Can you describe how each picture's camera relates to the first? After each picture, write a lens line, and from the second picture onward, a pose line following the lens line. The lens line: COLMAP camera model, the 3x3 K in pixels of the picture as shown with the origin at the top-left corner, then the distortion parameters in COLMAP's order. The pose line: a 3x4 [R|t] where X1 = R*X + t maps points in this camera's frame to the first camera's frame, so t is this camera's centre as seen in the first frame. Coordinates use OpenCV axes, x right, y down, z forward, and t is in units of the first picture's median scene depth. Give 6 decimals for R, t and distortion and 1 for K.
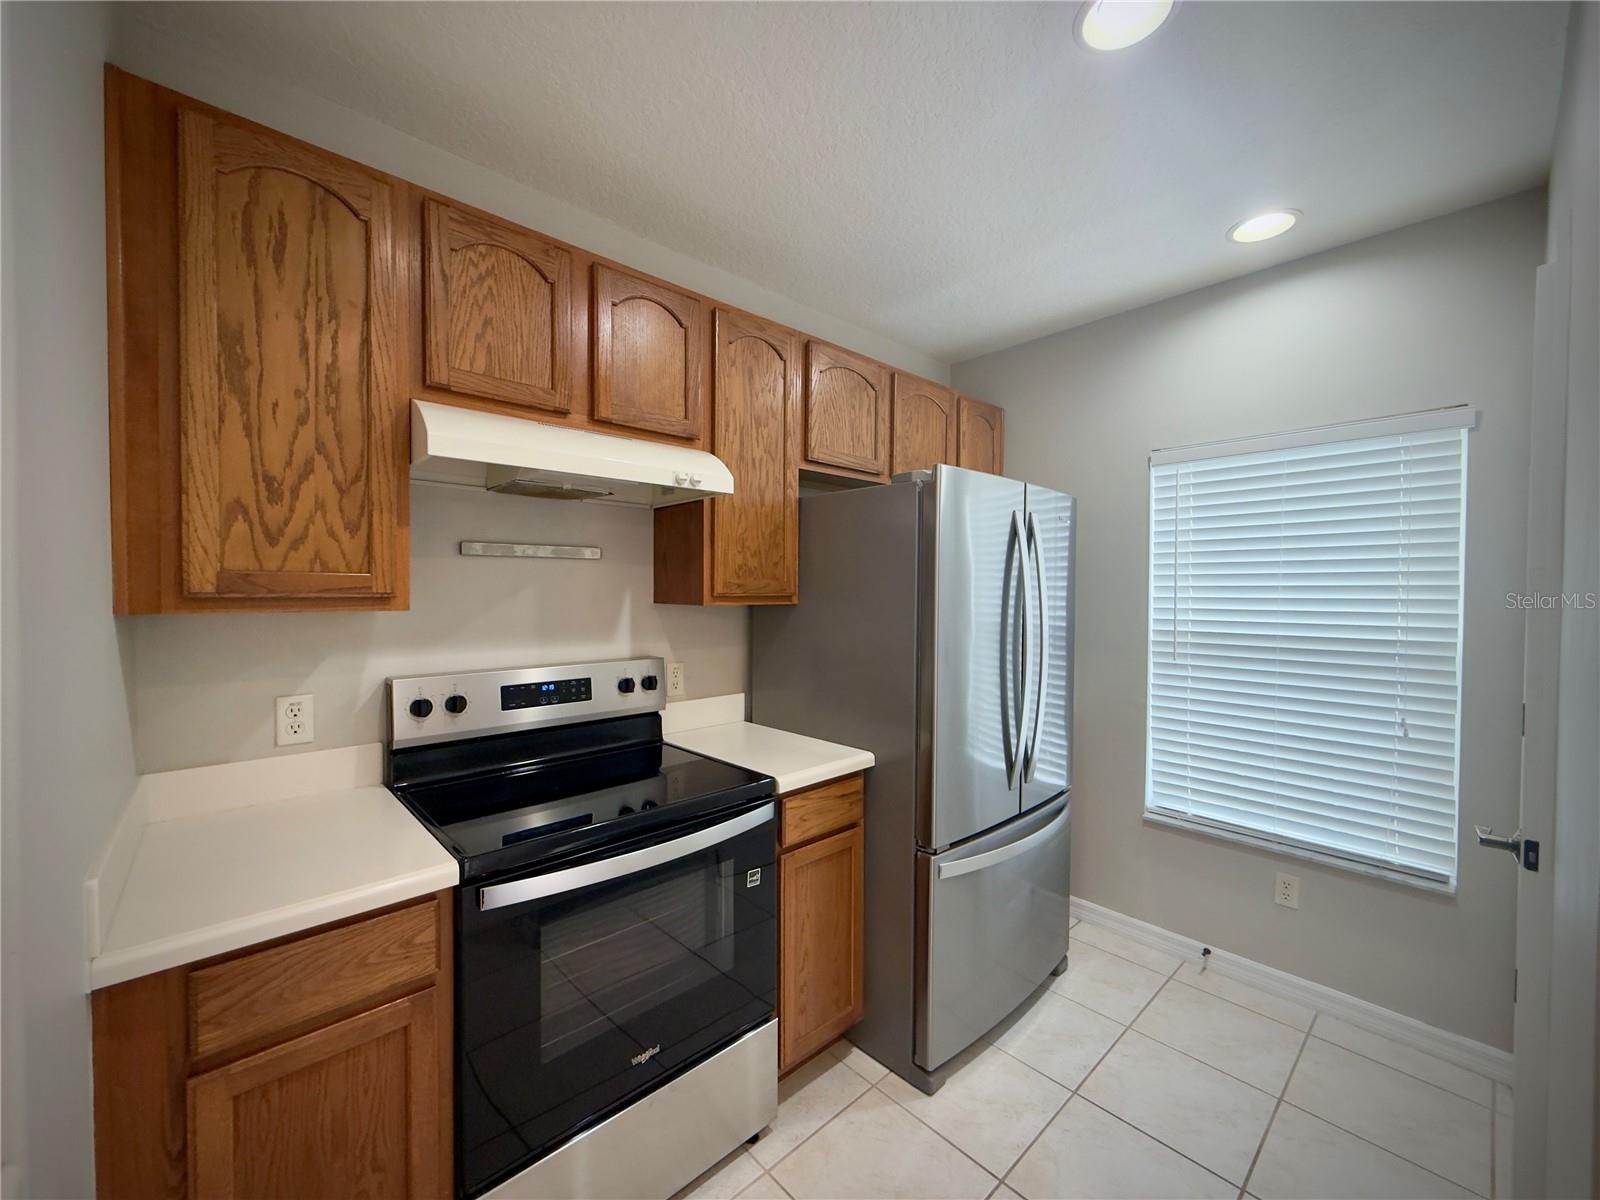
lens RADIAL K [[639.3, 0, 787.9], [0, 639.3, 598.0], [0, 0, 1]] dist [-0.001312, -0.000747]
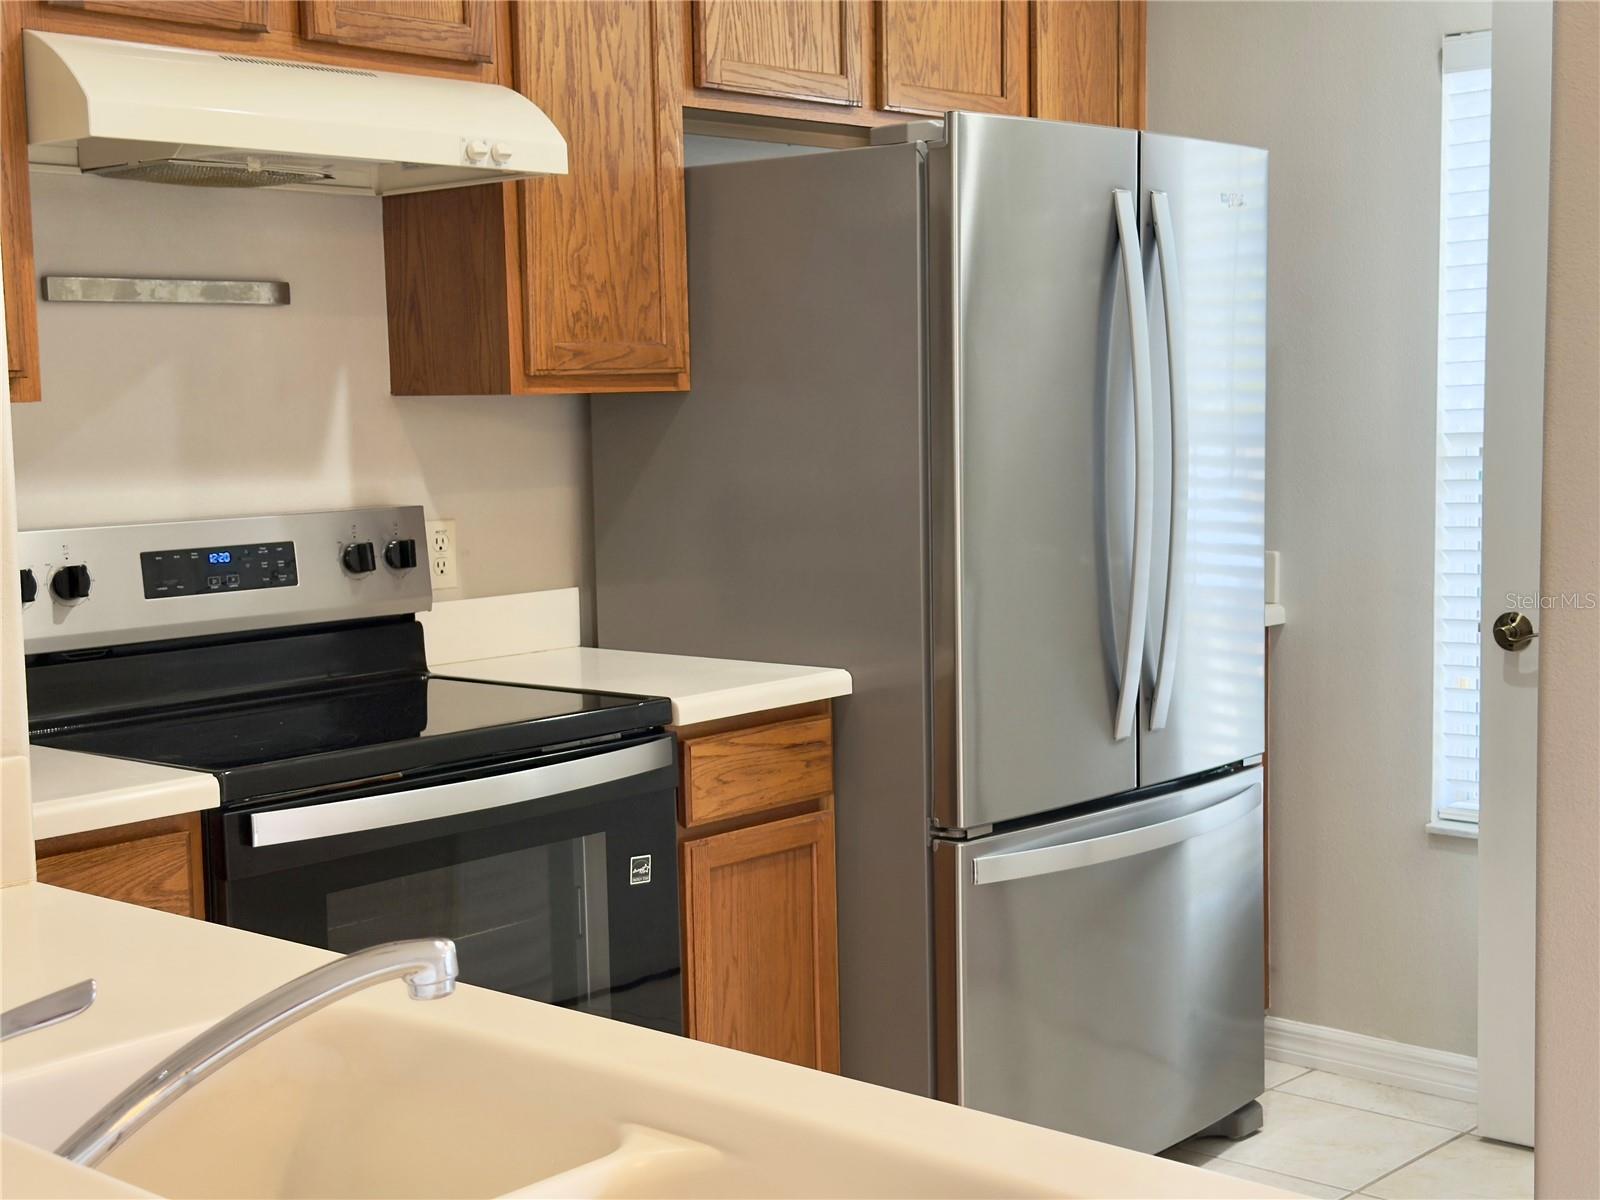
lens RADIAL K [[2257.5, 0, 804.1], [0, 2257.5, 611.5], [0, 0, 1]] dist [0.117589, 0.000000]
pose [[0.994709, -0.035812, 0.096286, -0.083620], [0.027682, 0.996040, 0.084481, 0.040600], [-0.098930, -0.081369, 0.991762, -0.874906]]
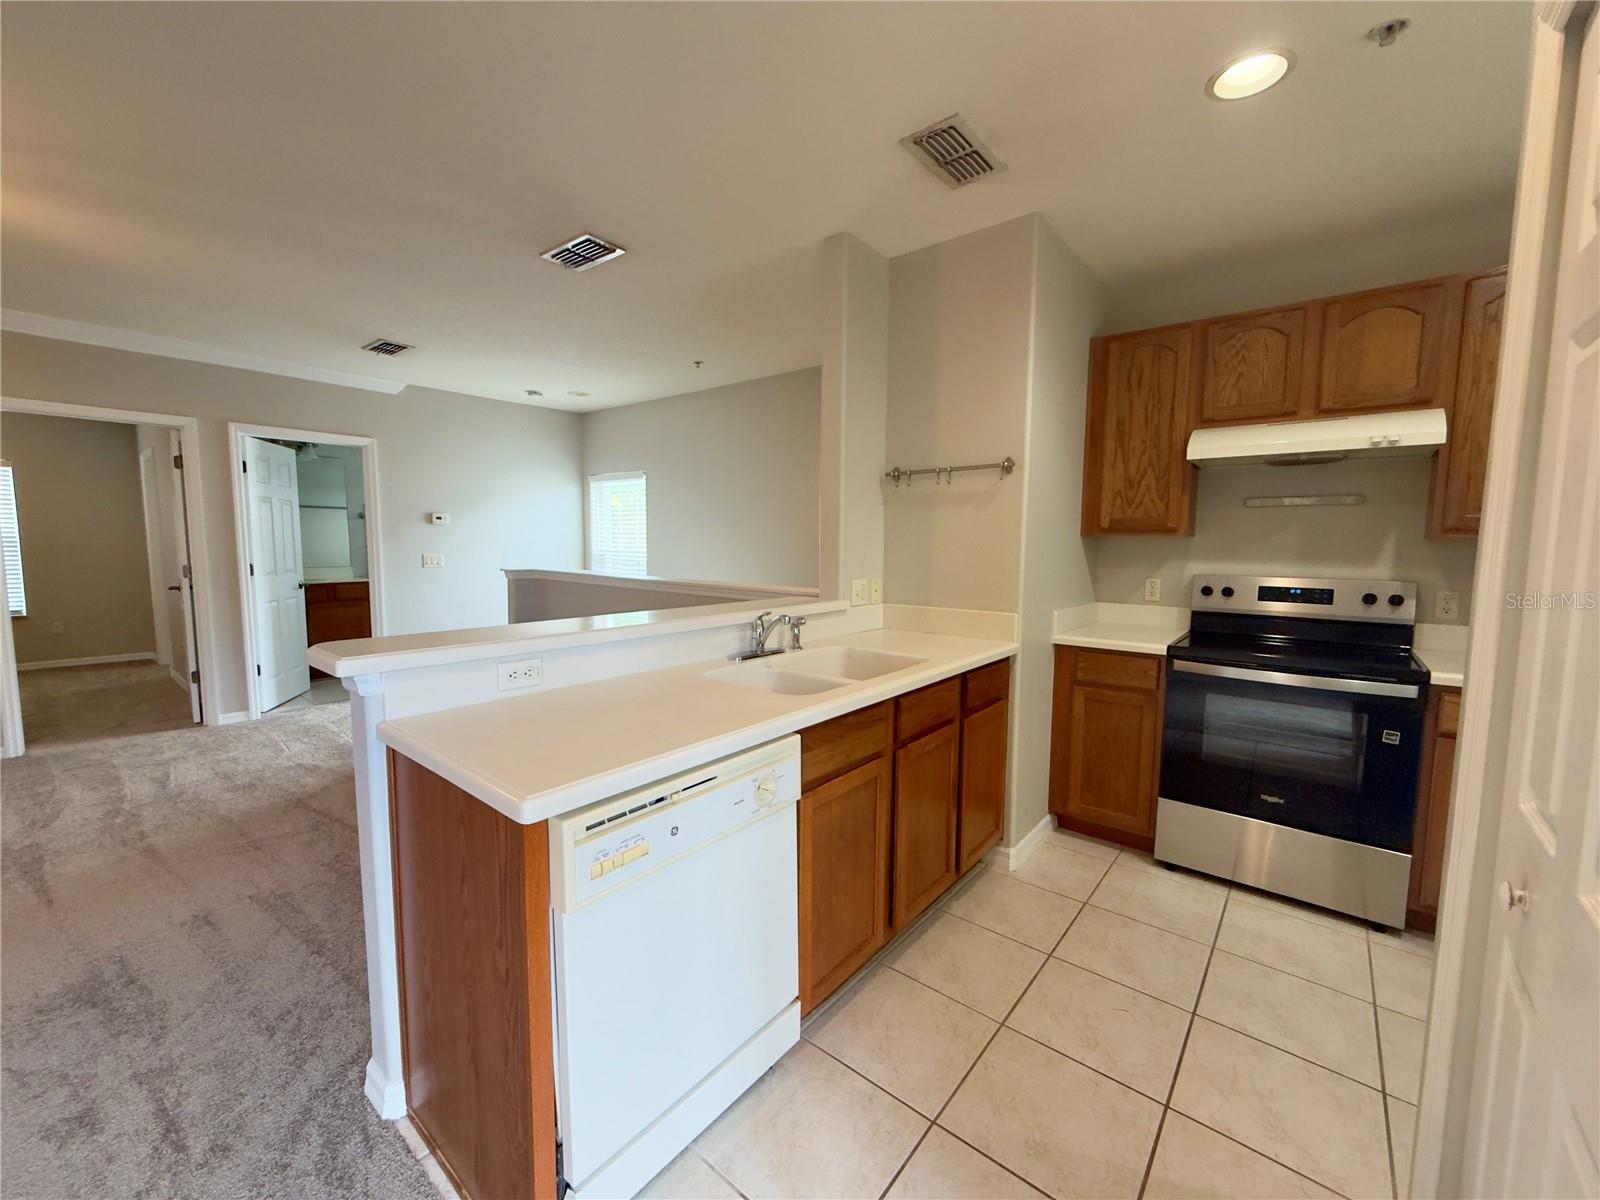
lens RADIAL K [[639.3, 0, 804.9], [0, 639.3, 603.3], [0, 0, 1]] dist [-0.001312, -0.000747]
pose [[0.149185, 0.093257, -0.984402, 0.947100], [-0.025108, 0.995579, 0.090511, 0.059801], [0.988490, 0.011213, 0.150867, -0.381370]]
